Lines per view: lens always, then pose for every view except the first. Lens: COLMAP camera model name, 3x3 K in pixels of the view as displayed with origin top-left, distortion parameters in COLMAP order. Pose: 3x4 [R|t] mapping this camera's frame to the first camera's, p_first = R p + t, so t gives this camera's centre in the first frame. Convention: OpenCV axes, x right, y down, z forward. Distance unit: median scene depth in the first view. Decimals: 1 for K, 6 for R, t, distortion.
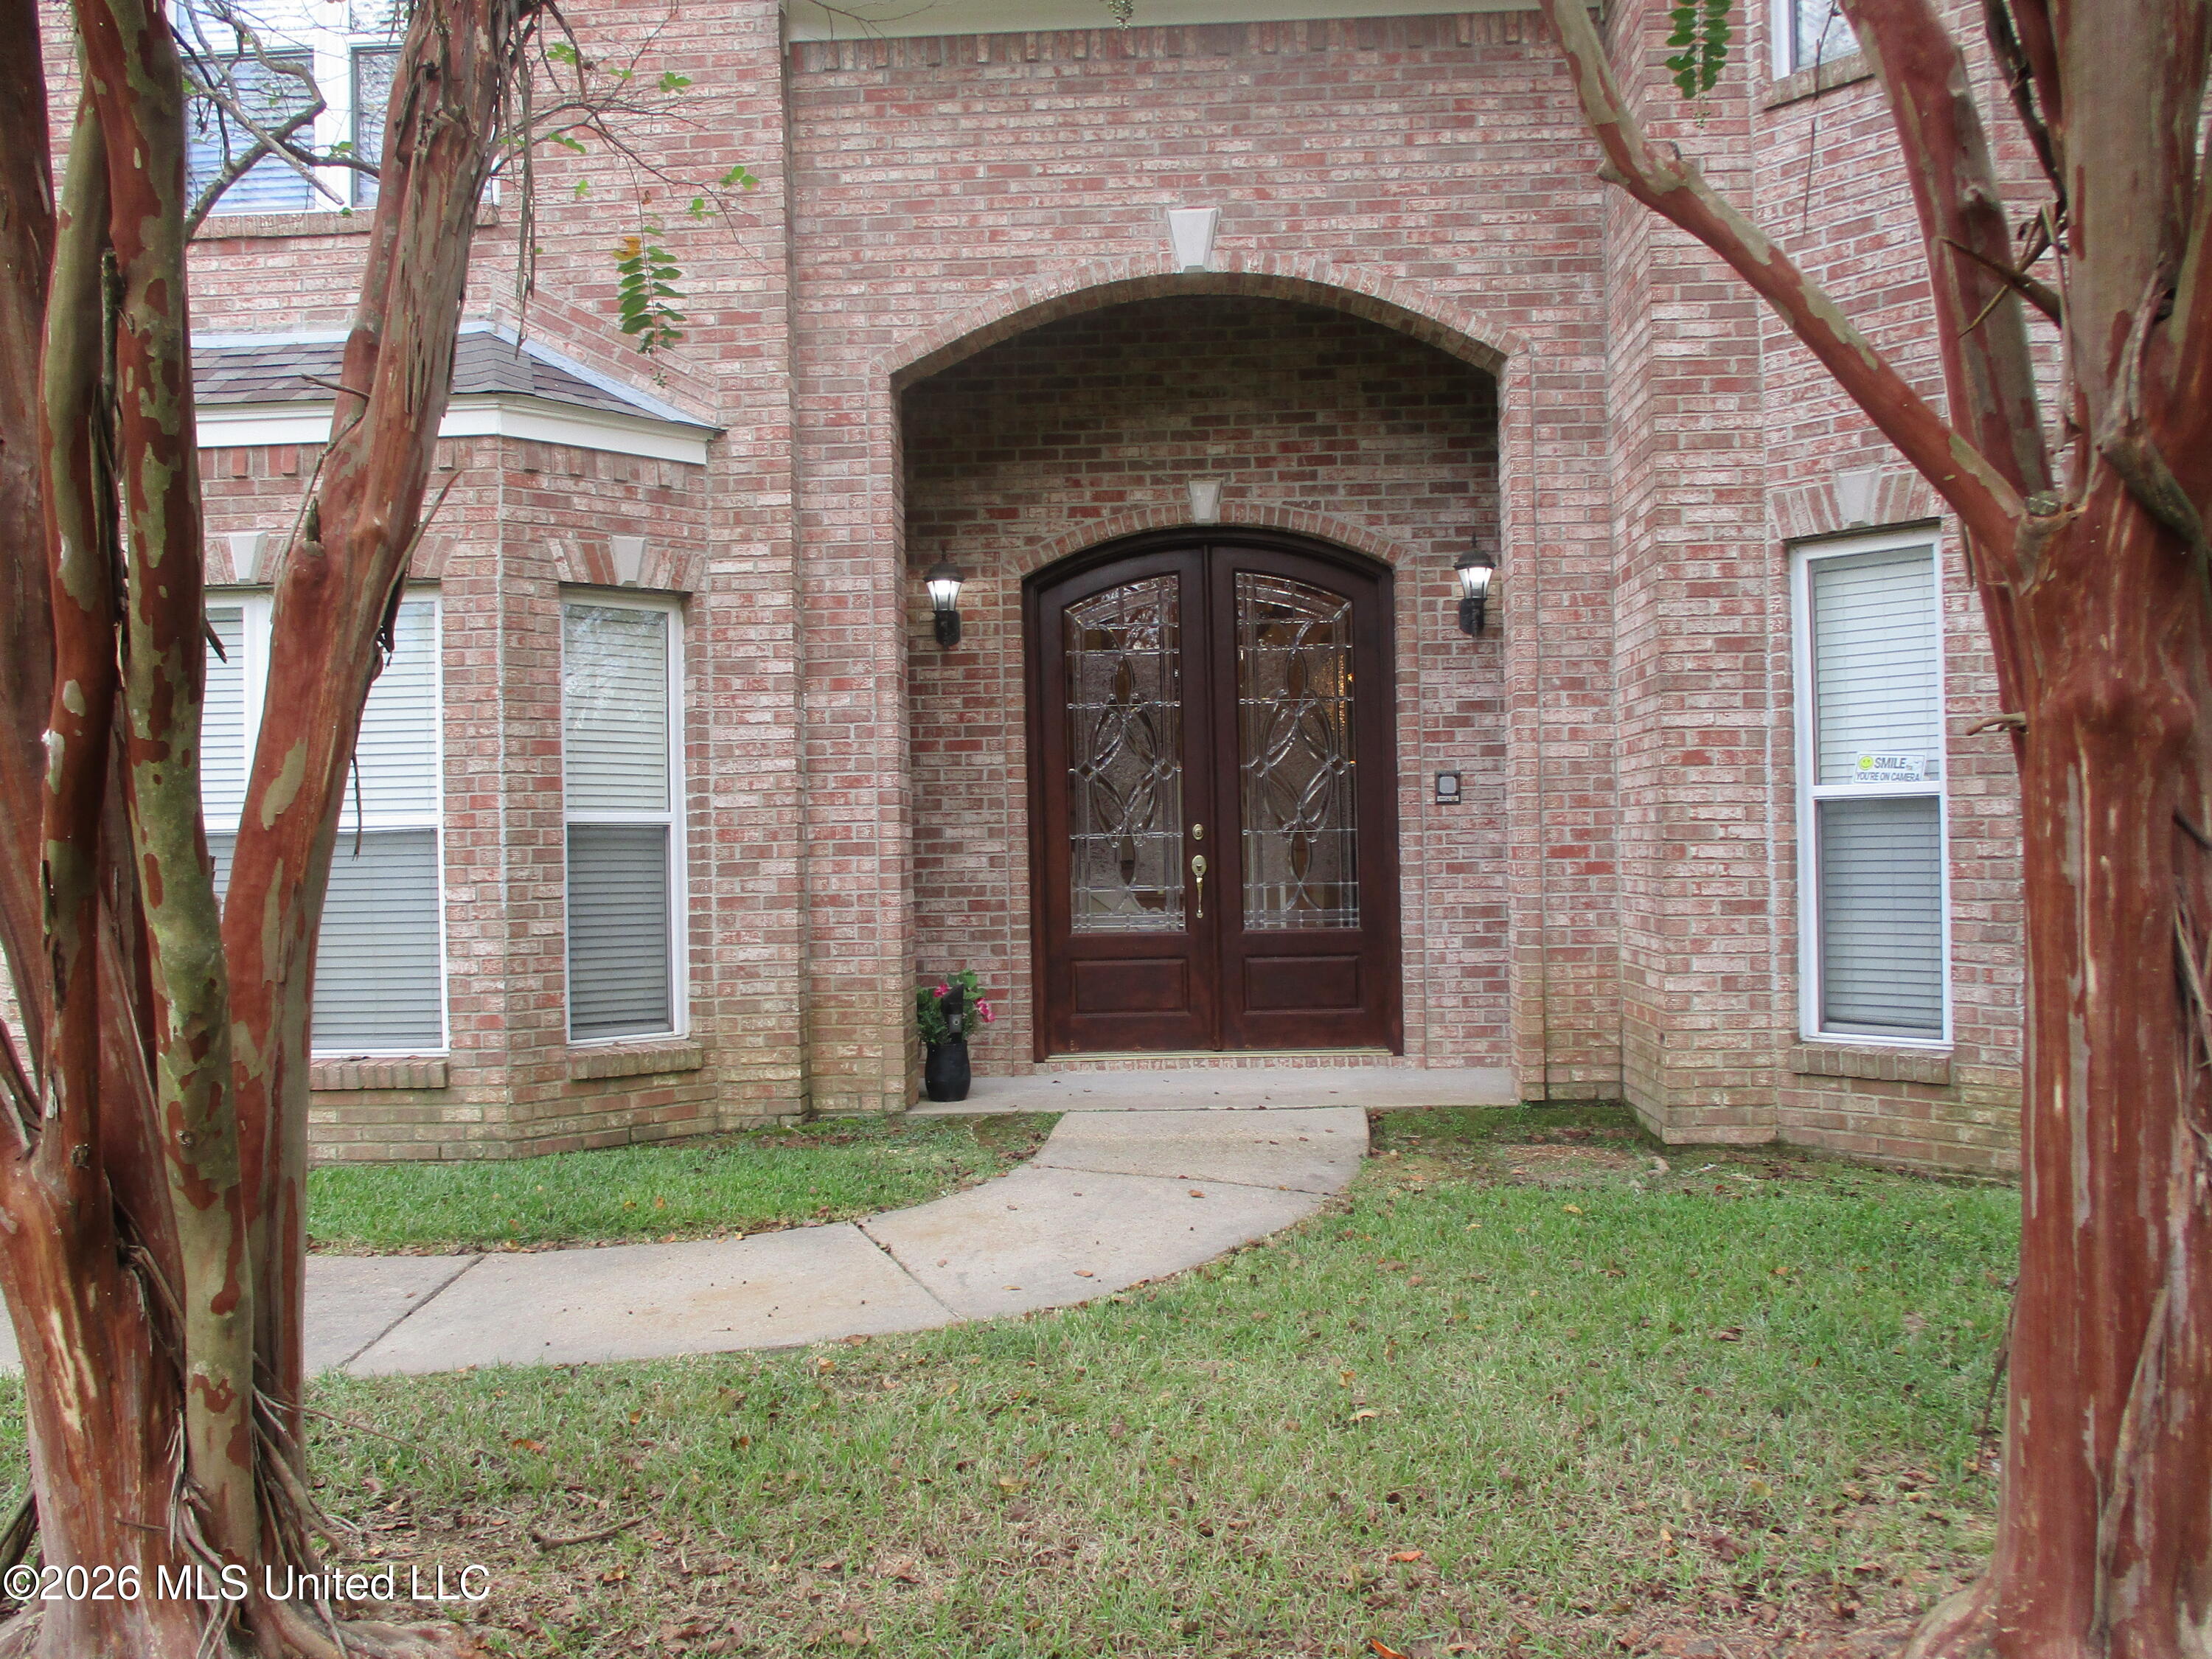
lens RADIAL K [[1850.6, 0, 1107.7], [0, 1850.6, 832.9], [0, 0, 1]] dist [-0.004283, 0.011916]
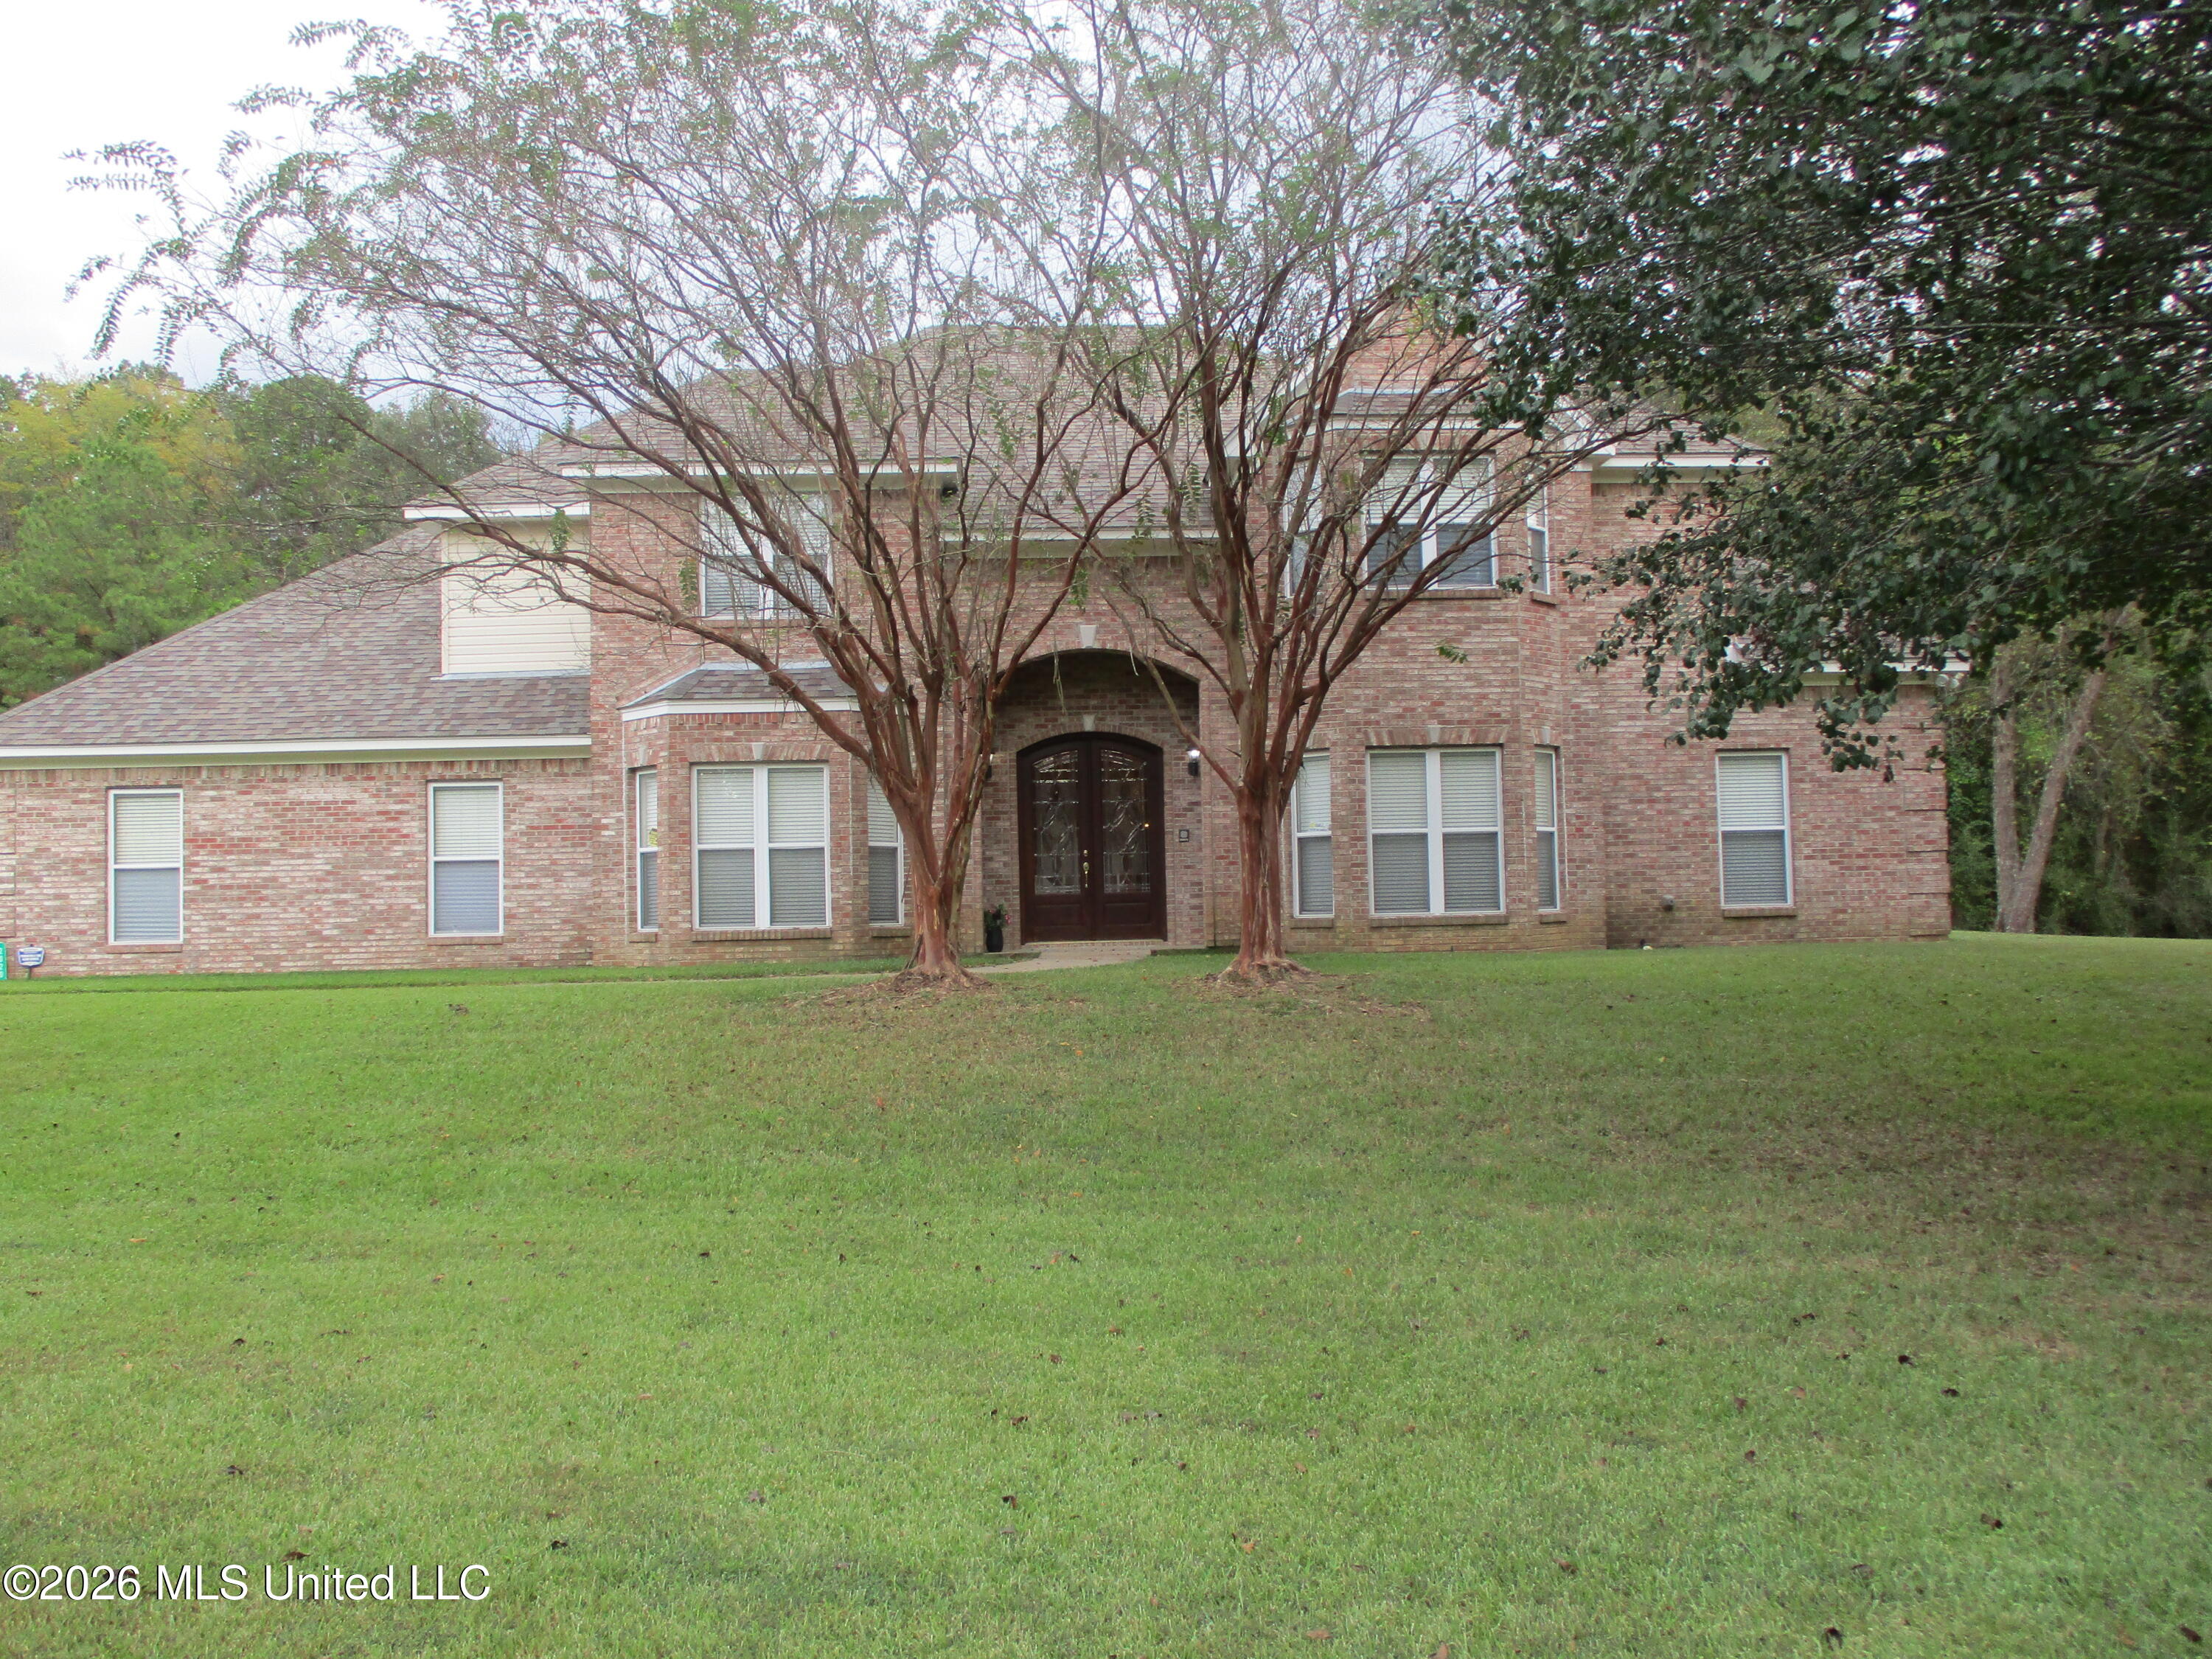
lens RADIAL K [[1850.6, 0, 1105.7], [0, 1850.6, 825.9], [0, 0, 1]] dist [-0.004283, 0.011916]
pose [[0.995013, 0.002517, 0.099709, -0.182287], [0.001504, 0.999189, -0.040231, 0.066531], [-0.099730, 0.040181, 0.994203, -1.563446]]
